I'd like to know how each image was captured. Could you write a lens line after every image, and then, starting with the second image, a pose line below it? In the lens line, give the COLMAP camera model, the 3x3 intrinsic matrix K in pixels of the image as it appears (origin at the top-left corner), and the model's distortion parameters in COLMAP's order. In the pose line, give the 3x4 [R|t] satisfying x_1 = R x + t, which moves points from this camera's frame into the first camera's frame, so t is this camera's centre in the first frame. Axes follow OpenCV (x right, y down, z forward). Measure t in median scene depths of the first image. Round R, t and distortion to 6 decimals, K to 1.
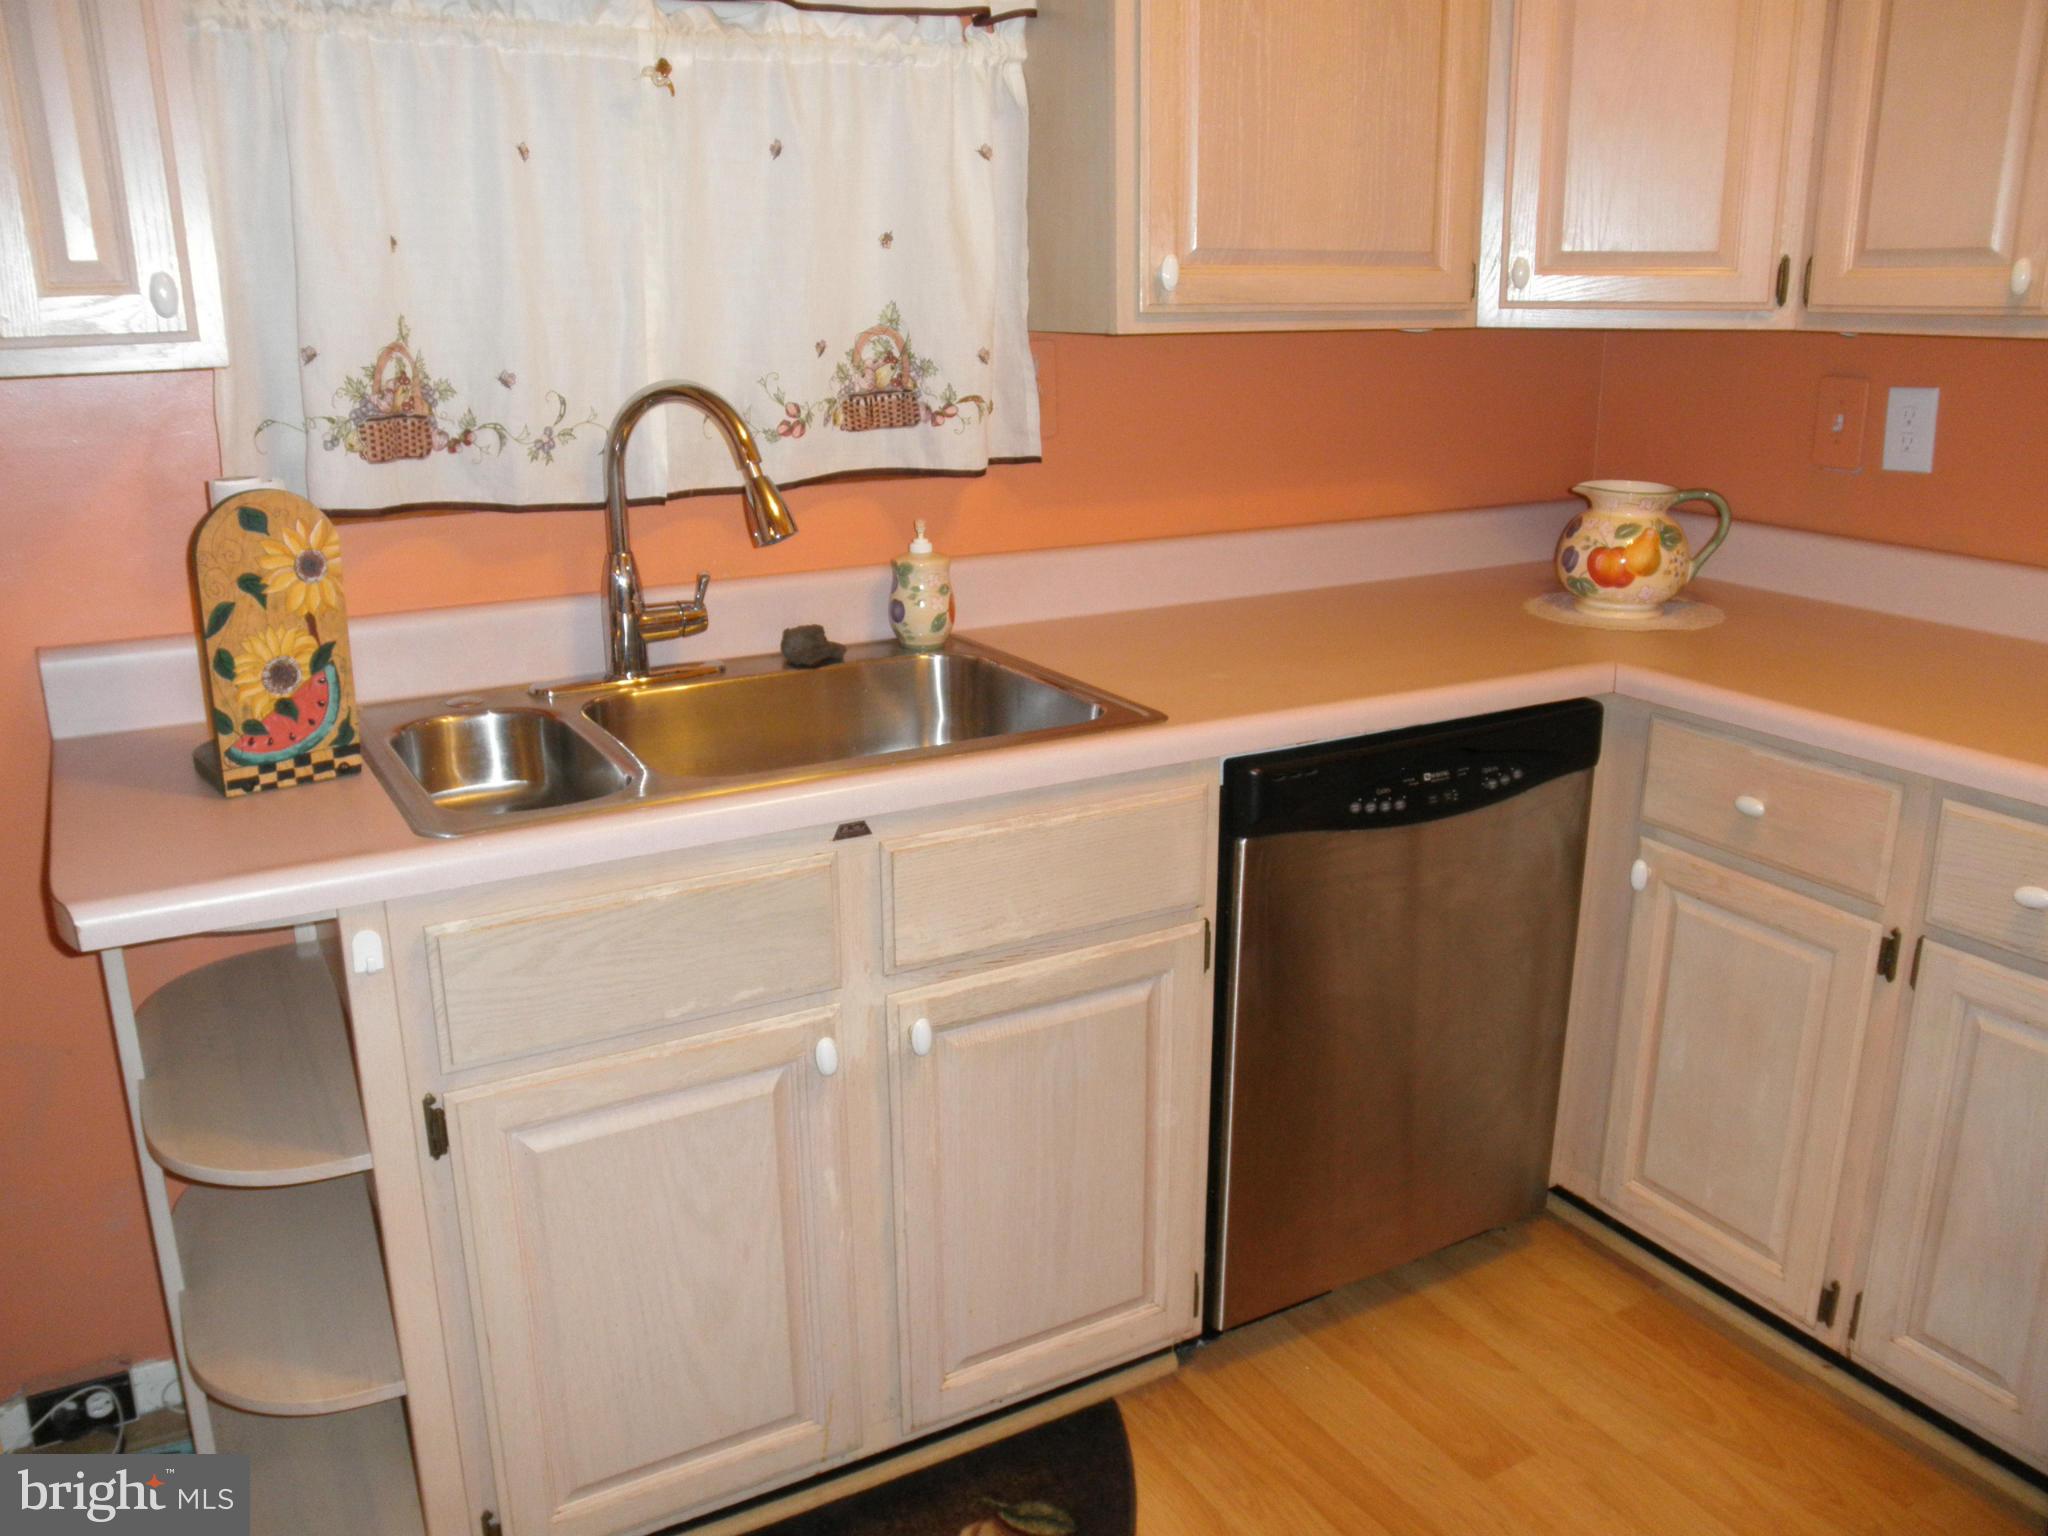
lens RADIAL K [[1669.7, 0, 1023.0], [0, 1669.7, 777.7], [0, 0, 1]] dist [-0.130077, 0.119287]
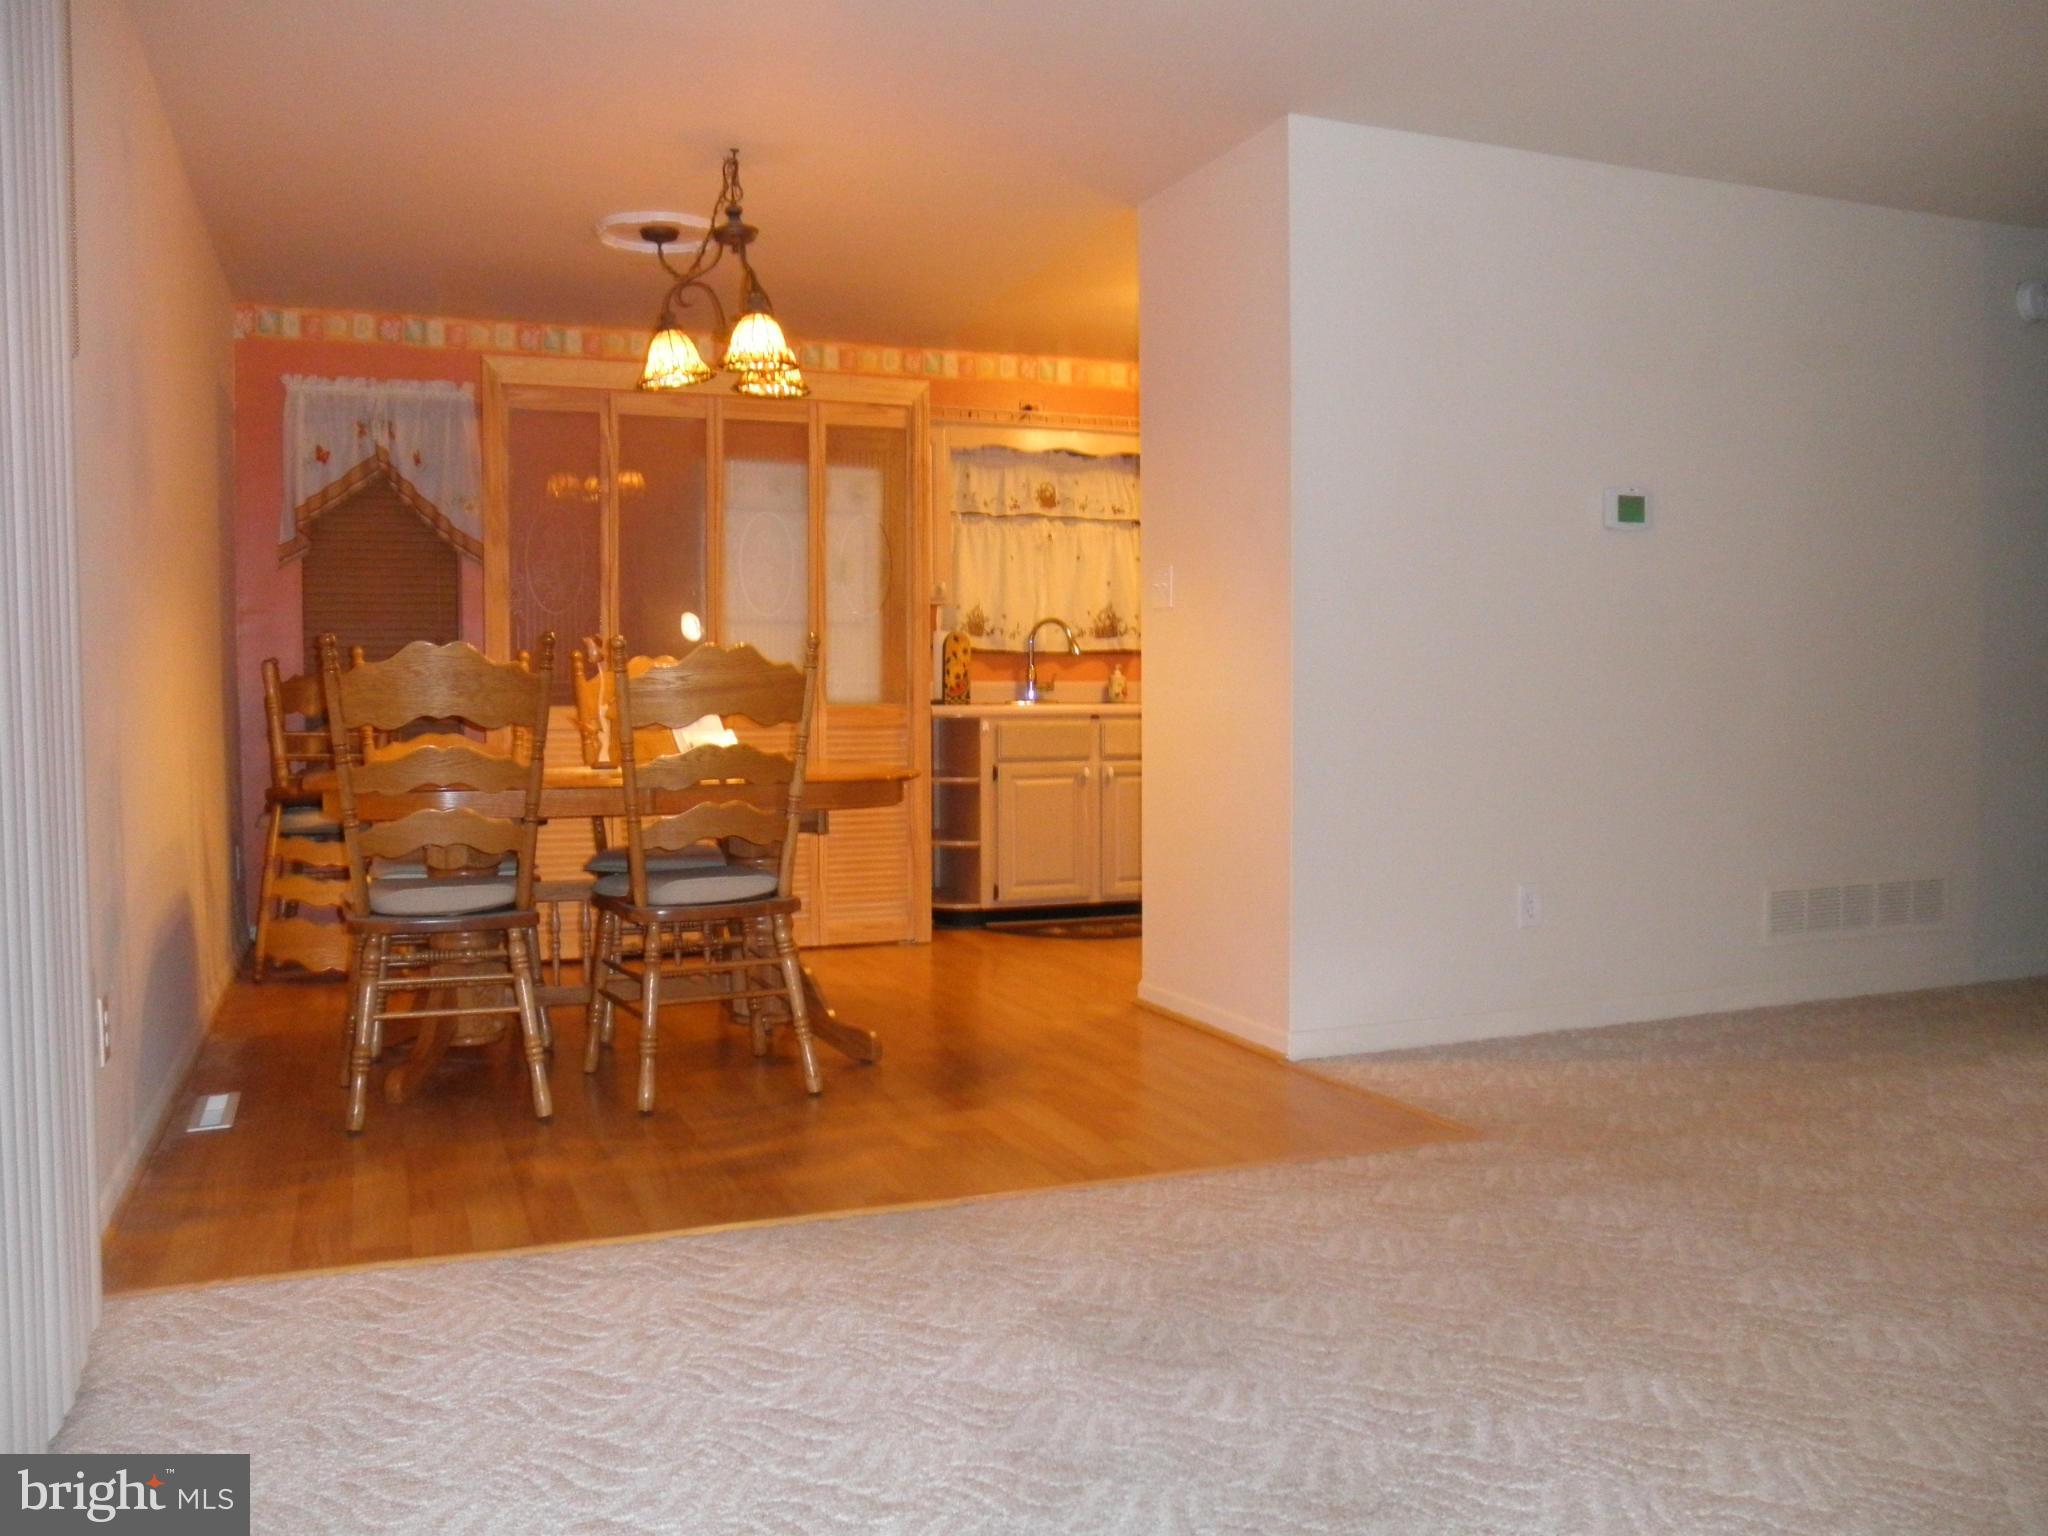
lens RADIAL K [[1669.7, 0, 1023.0], [0, 1669.7, 777.7], [0, 0, 1]] dist [-0.130077, 0.119287]
pose [[0.990776, 0.013220, -0.134864, 0.214259], [-0.044953, 0.970938, -0.235071, 0.890285], [0.127837, 0.238965, 0.962576, -2.270590]]
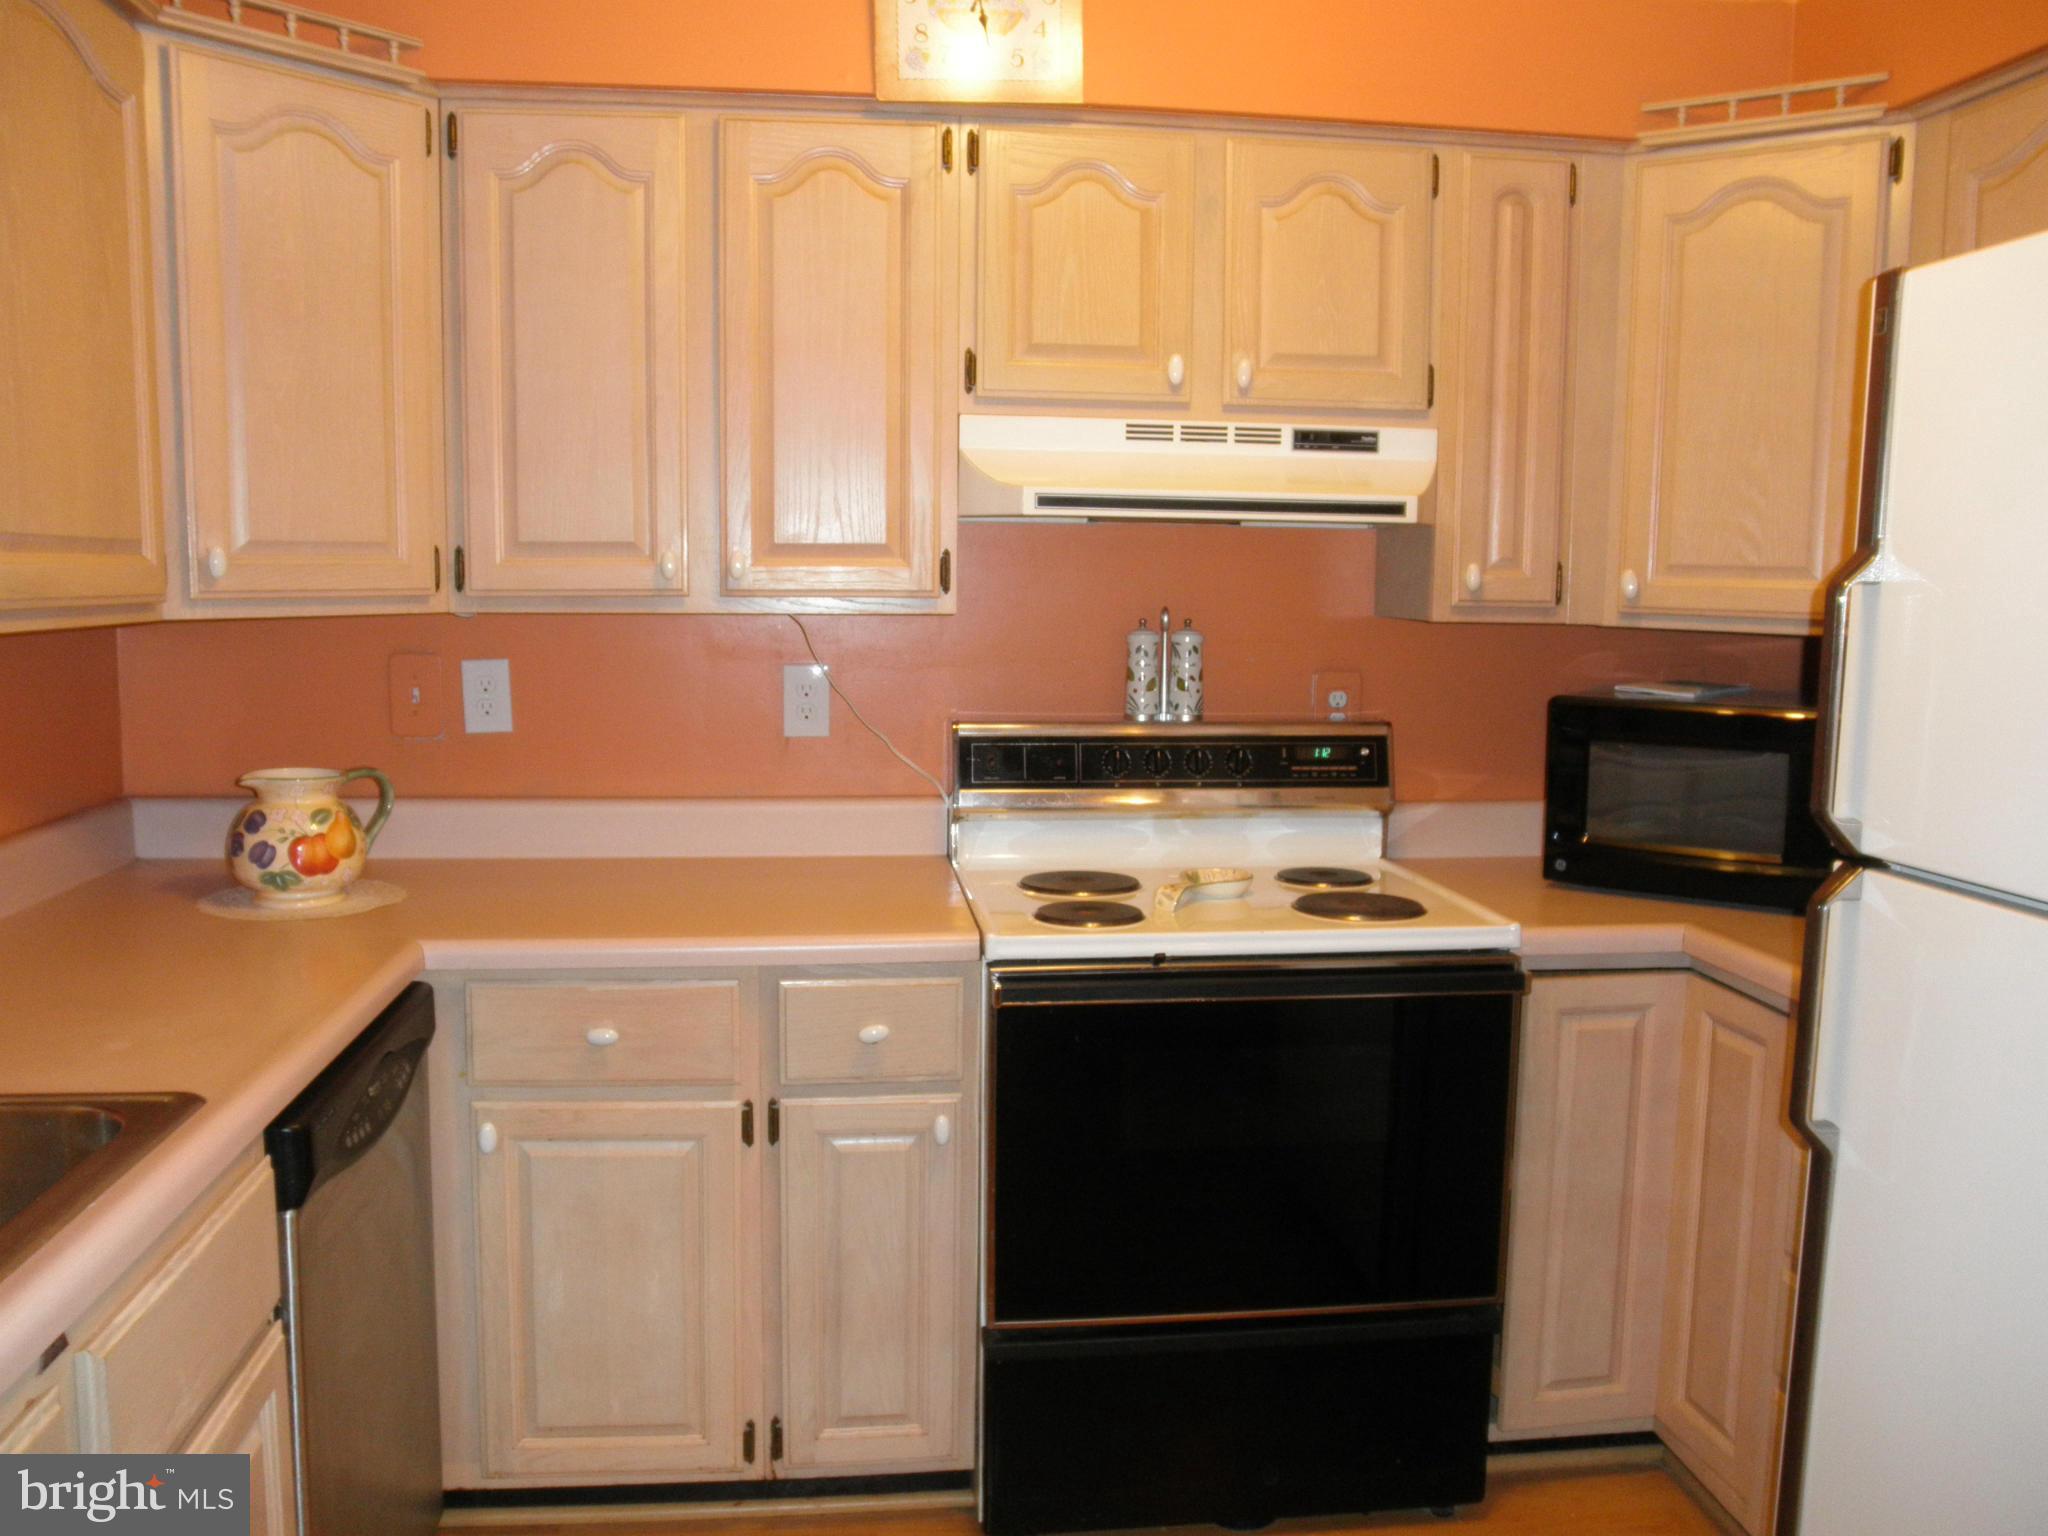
lens RADIAL K [[1669.7, 0, 1023.0], [0, 1669.7, 777.7], [0, 0, 1]] dist [-0.130077, 0.119287]
pose [[0.384059, -0.100916, 0.917777, -0.414774], [0.254403, 0.967098, -0.000120, -0.073036], [-0.887569, 0.233531, 0.397096, 0.255128]]
